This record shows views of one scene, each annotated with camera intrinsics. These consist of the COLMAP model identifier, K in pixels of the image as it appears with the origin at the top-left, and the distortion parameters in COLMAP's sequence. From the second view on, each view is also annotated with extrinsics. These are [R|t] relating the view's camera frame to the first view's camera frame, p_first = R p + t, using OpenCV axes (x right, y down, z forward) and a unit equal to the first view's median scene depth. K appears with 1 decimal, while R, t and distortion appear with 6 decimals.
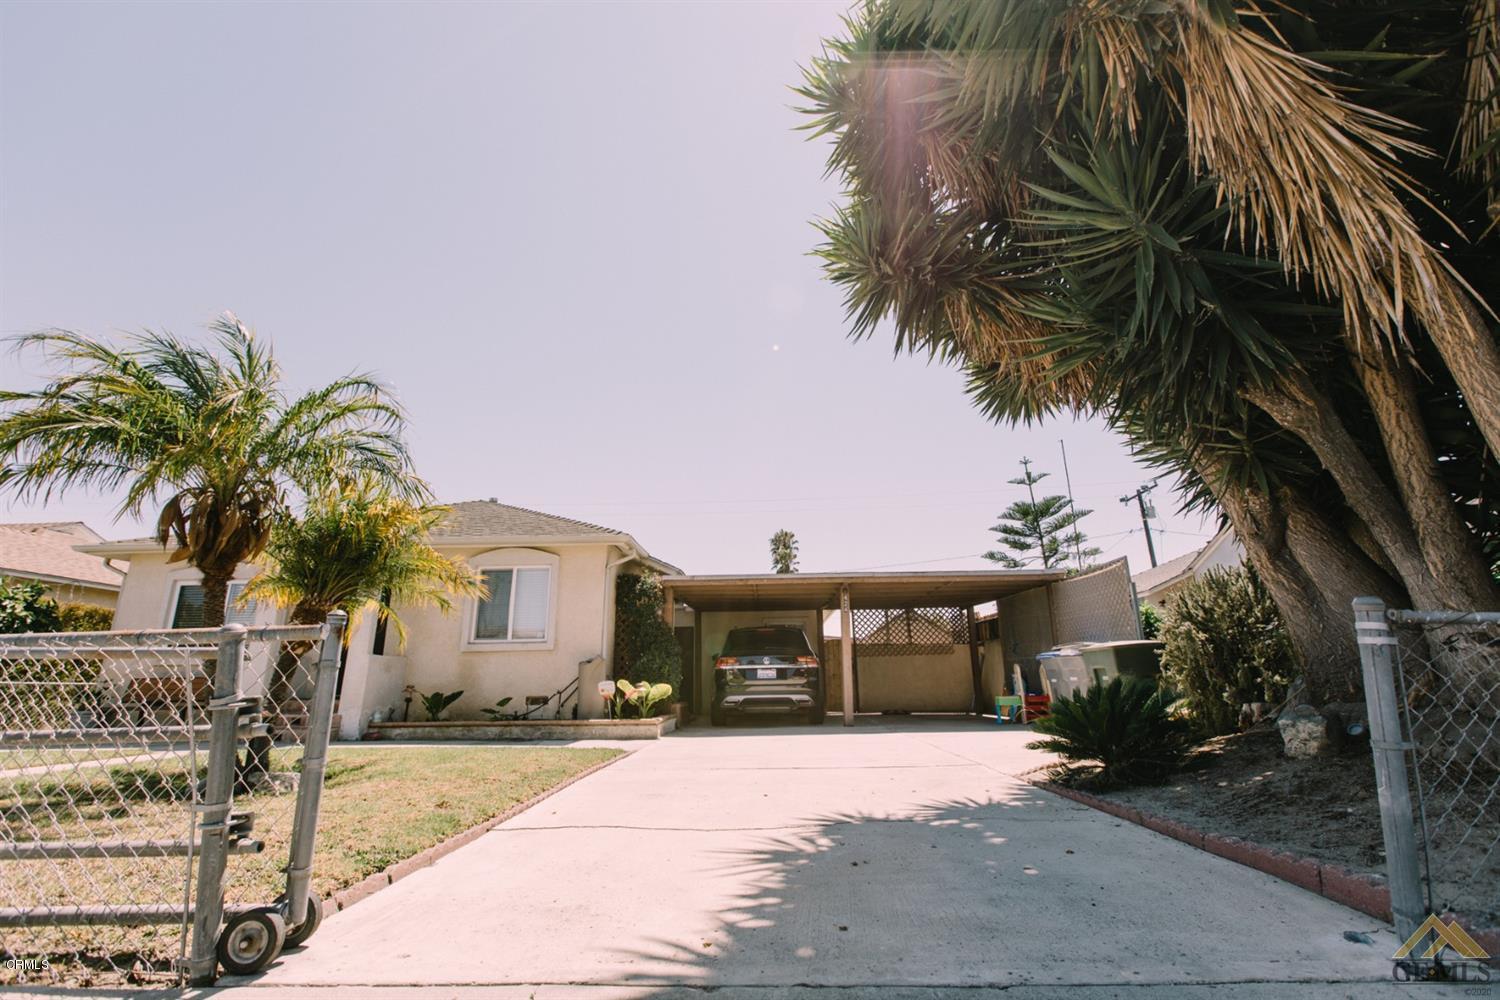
lens RADIAL K [[651.9, 0, 750.0], [0, 651.9, 500.0], [0, 0, 1]] dist [0.000050, -0.000035]
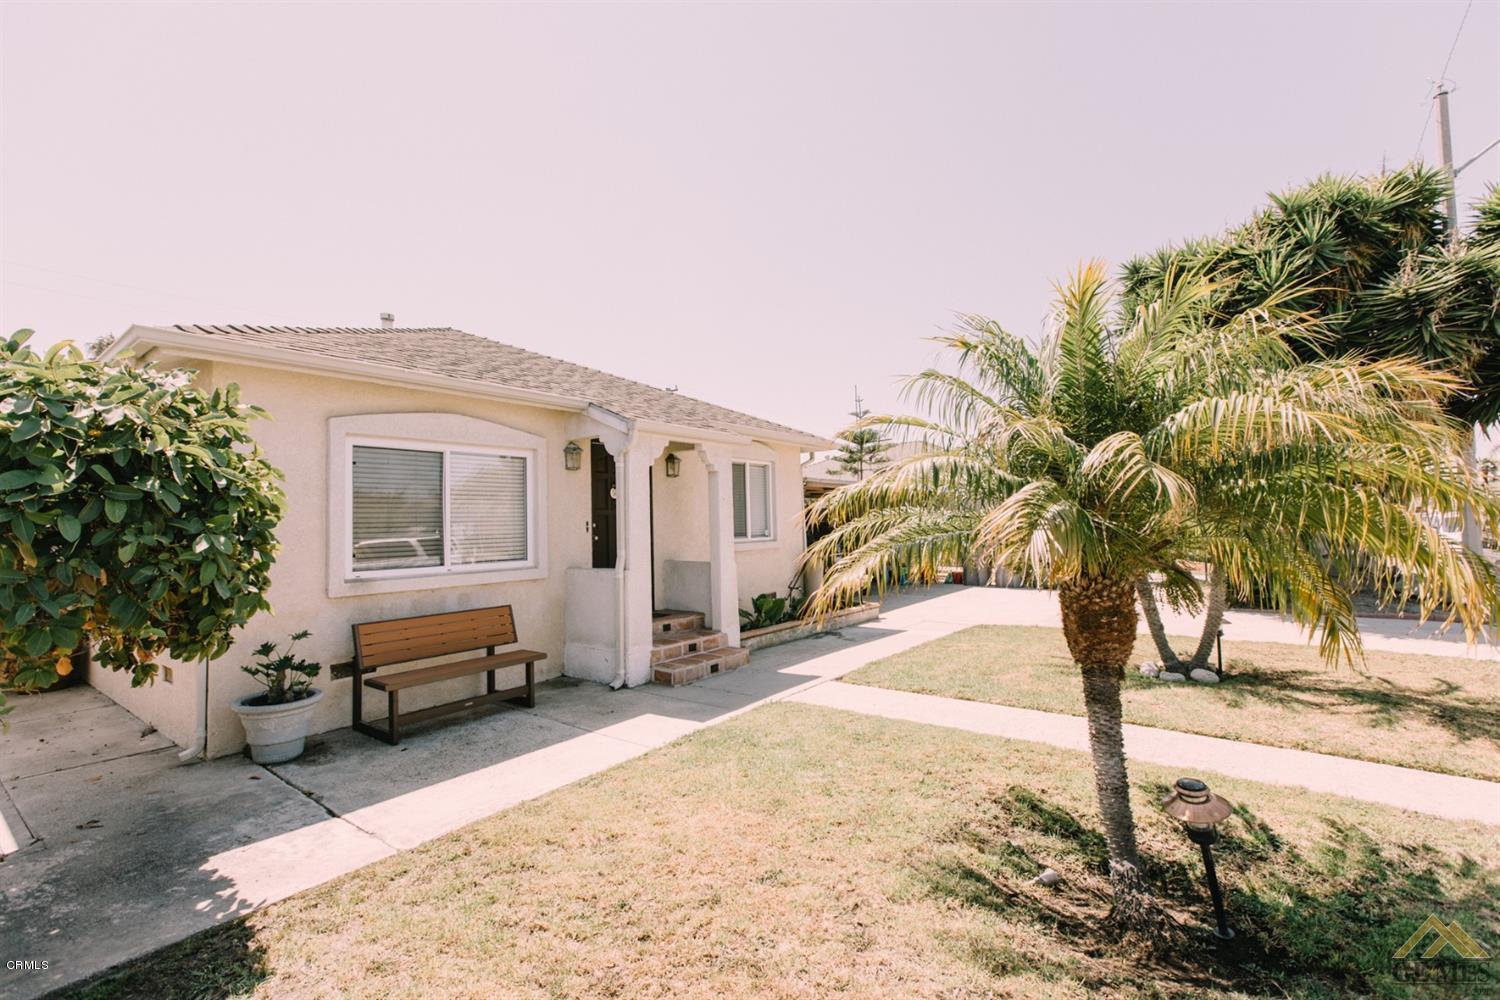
lens RADIAL K [[676.5, 0, 750.0], [0, 676.5, 500.0], [0, 0, 1]] dist [0.005303, 0.000393]
pose [[0.581752, 0.032078, 0.812733, -1.190117], [-0.206782, 0.972224, 0.109641, 0.053143], [-0.786642, -0.231843, 0.572227, 0.460111]]
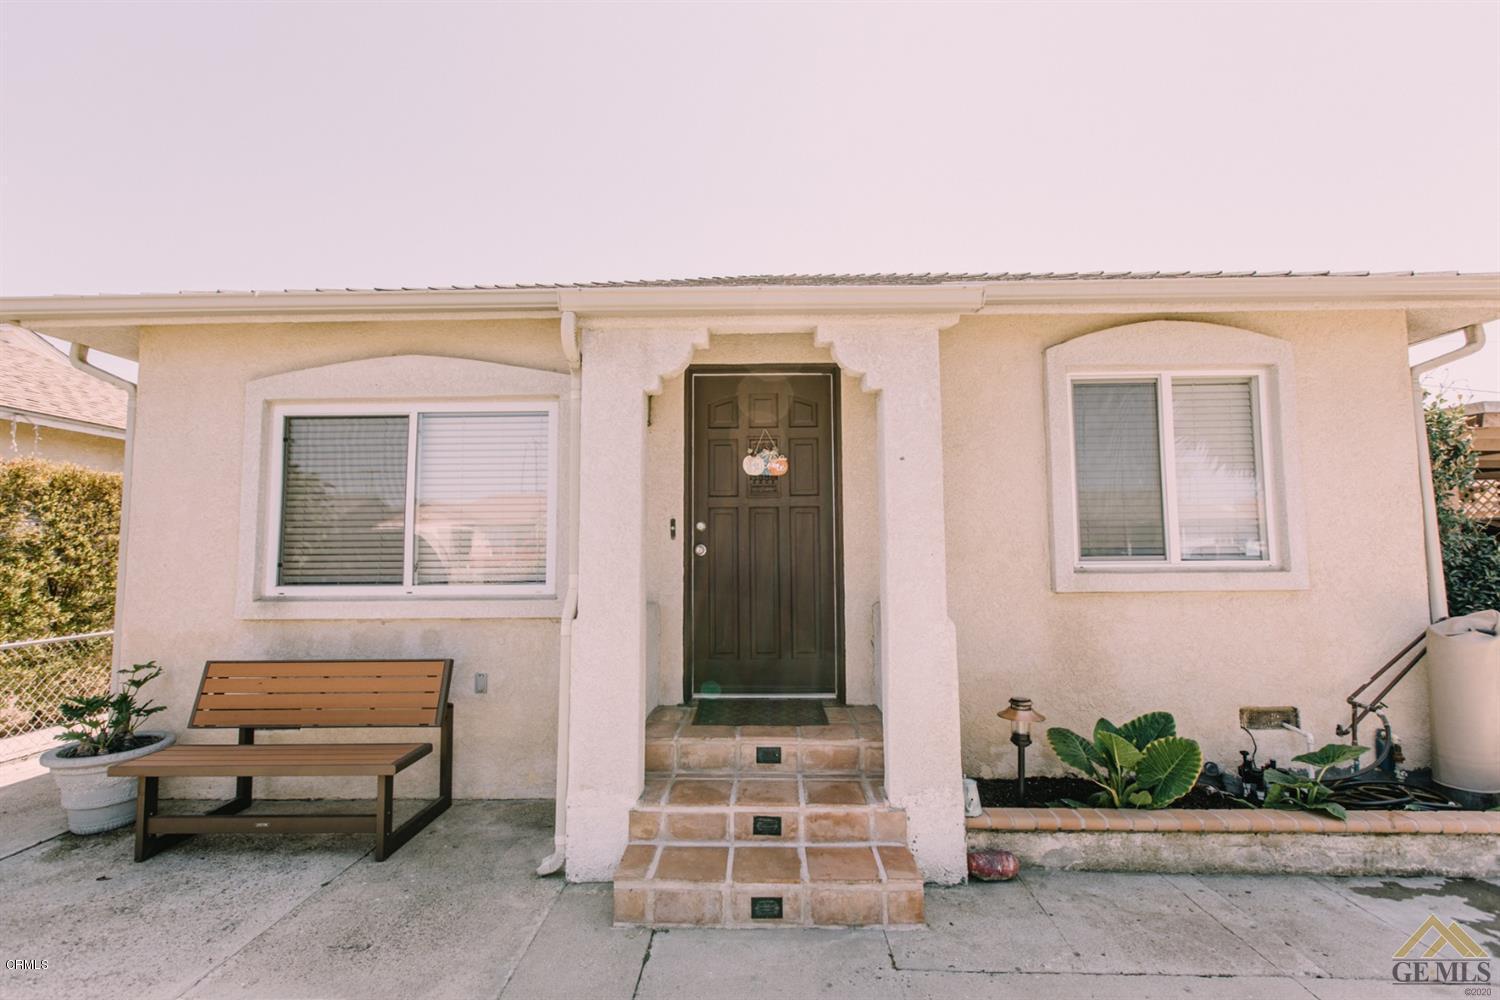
lens RADIAL K [[676.5, 0, 750.0], [0, 676.5, 500.0], [0, 0, 1]] dist [0.005303, 0.000393]
pose [[0.999965, 0.008158, 0.002108, -0.632126], [-0.008415, 0.979653, 0.200522, 0.102956], [-0.000429, -0.200532, 0.979687, 0.630506]]
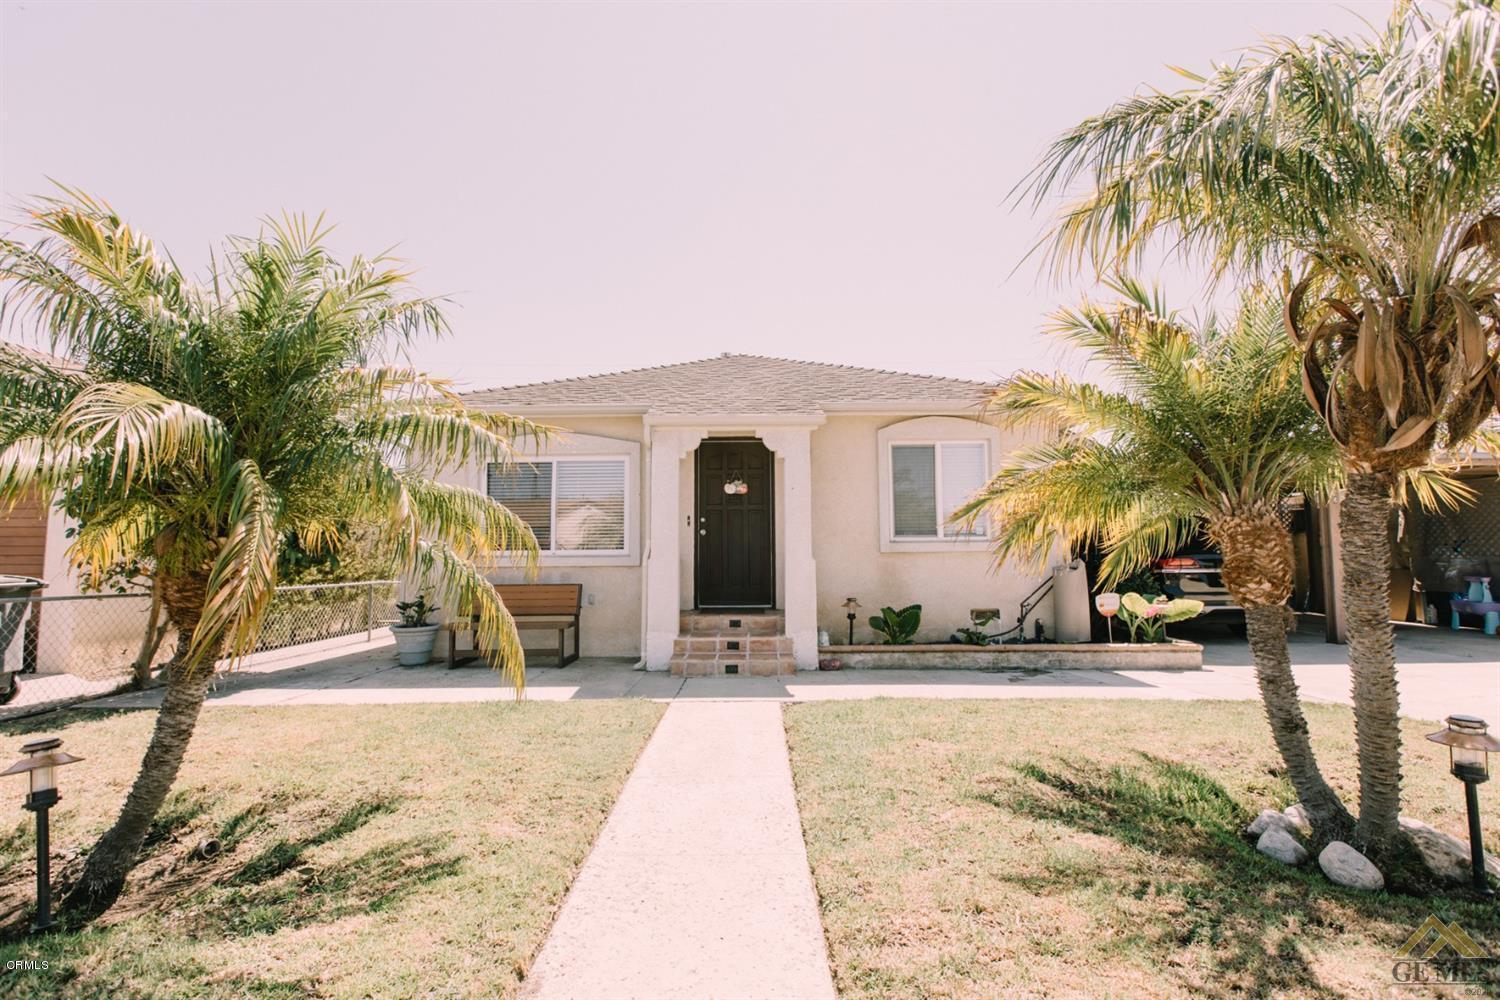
lens RADIAL K [[684.8, 0, 750.0], [0, 684.8, 500.0], [0, 0, 1]] dist [0.001531, 0.000159]
pose [[0.999867, 0.007845, 0.014315, -0.616684], [-0.010469, 0.981029, 0.193576, 0.018807], [-0.012525, -0.193700, 0.980981, 0.229490]]
